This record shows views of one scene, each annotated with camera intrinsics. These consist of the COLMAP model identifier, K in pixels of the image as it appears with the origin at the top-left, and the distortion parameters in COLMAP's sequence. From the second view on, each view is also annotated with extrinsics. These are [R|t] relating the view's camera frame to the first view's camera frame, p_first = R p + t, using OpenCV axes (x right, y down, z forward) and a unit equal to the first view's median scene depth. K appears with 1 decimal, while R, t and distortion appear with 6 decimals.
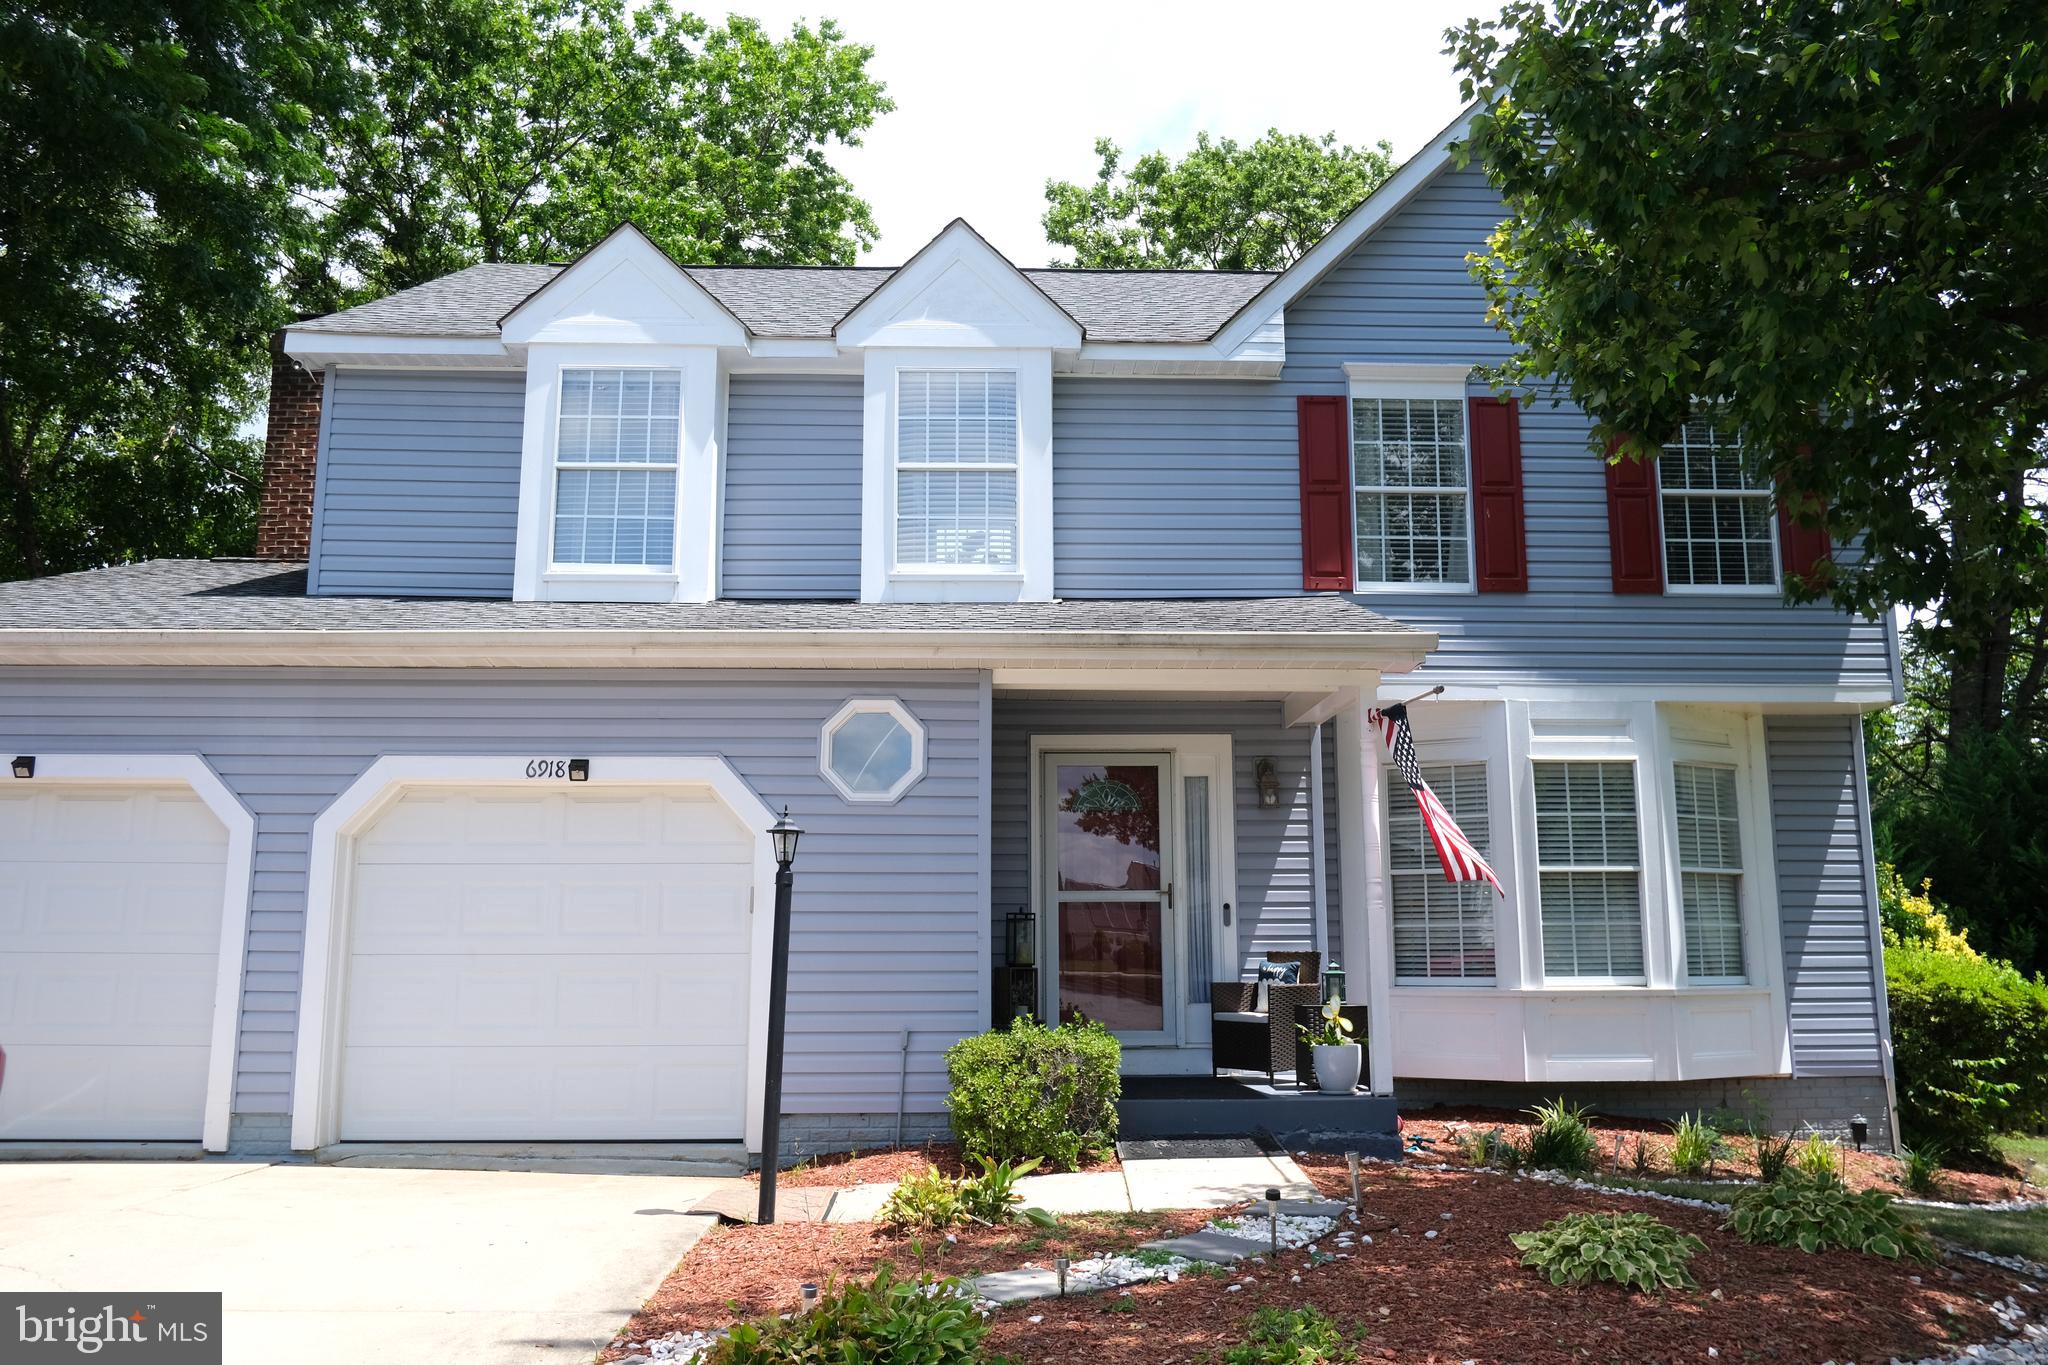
lens RADIAL K [[1595.1, 0, 1020.2], [0, 1595.1, 687.3], [0, 0, 1]] dist [-0.004968, -0.000714]
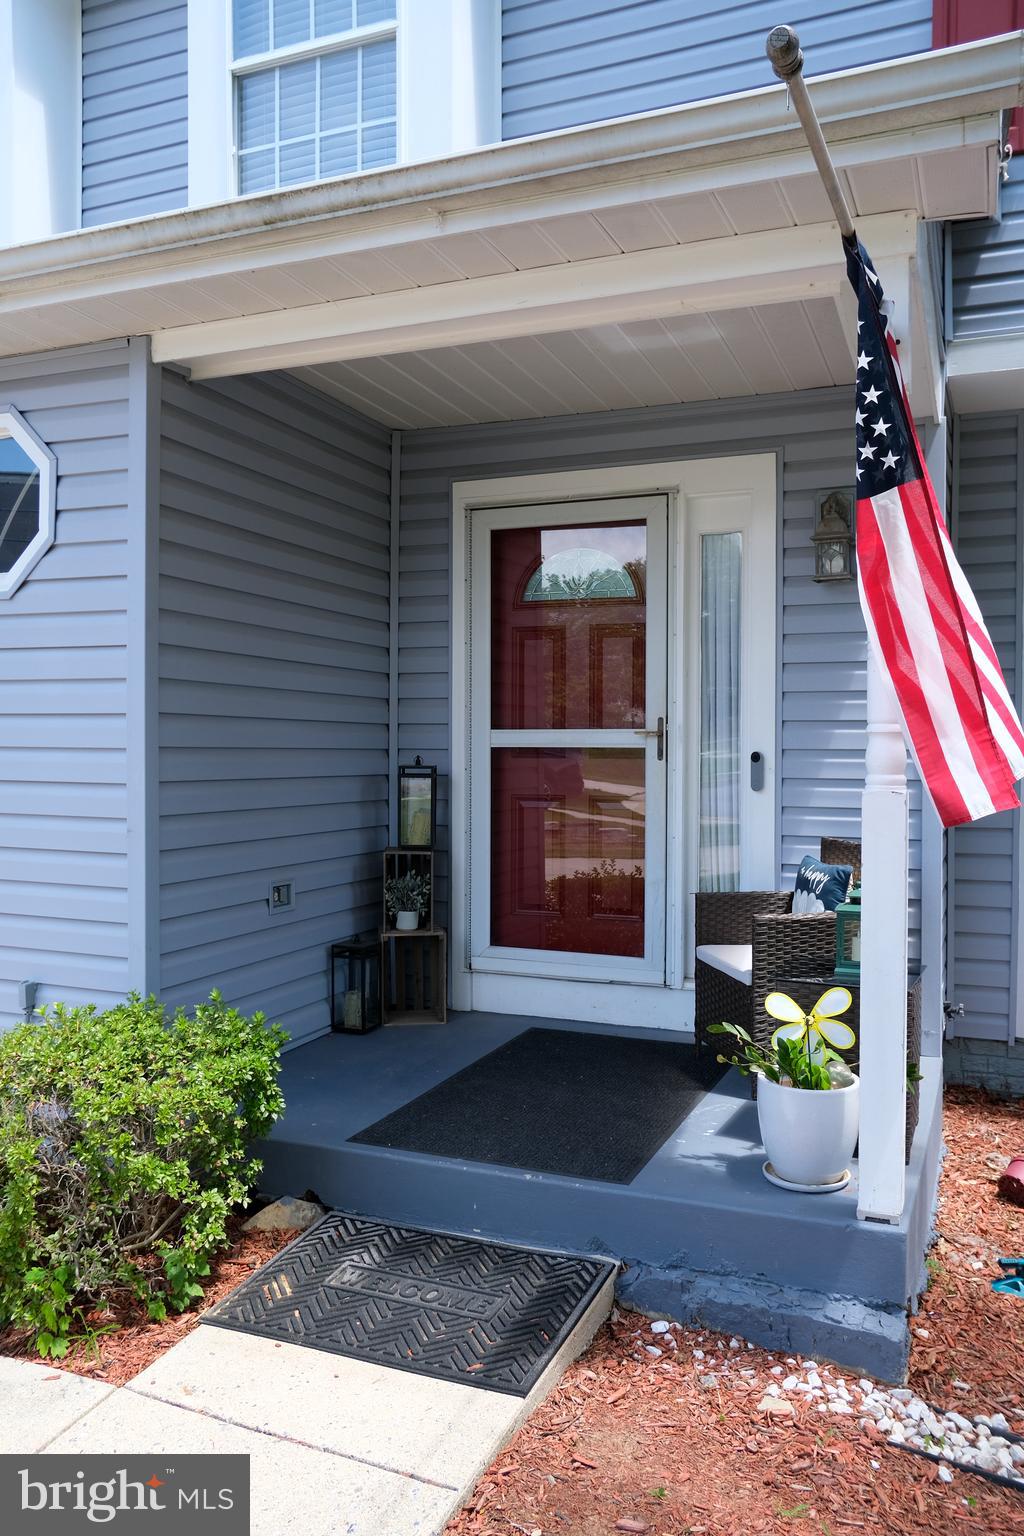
lens RADIAL K [[1196.3, 0, 510.8], [0, 1196.3, 762.2], [0, 0, 1]] dist [-0.004968, -0.000714]
pose [[0.909476, 0.013646, -0.415532, 0.226499], [0.063222, 0.983298, 0.170667, 0.059643], [0.410921, -0.181489, 0.893424, 0.573291]]
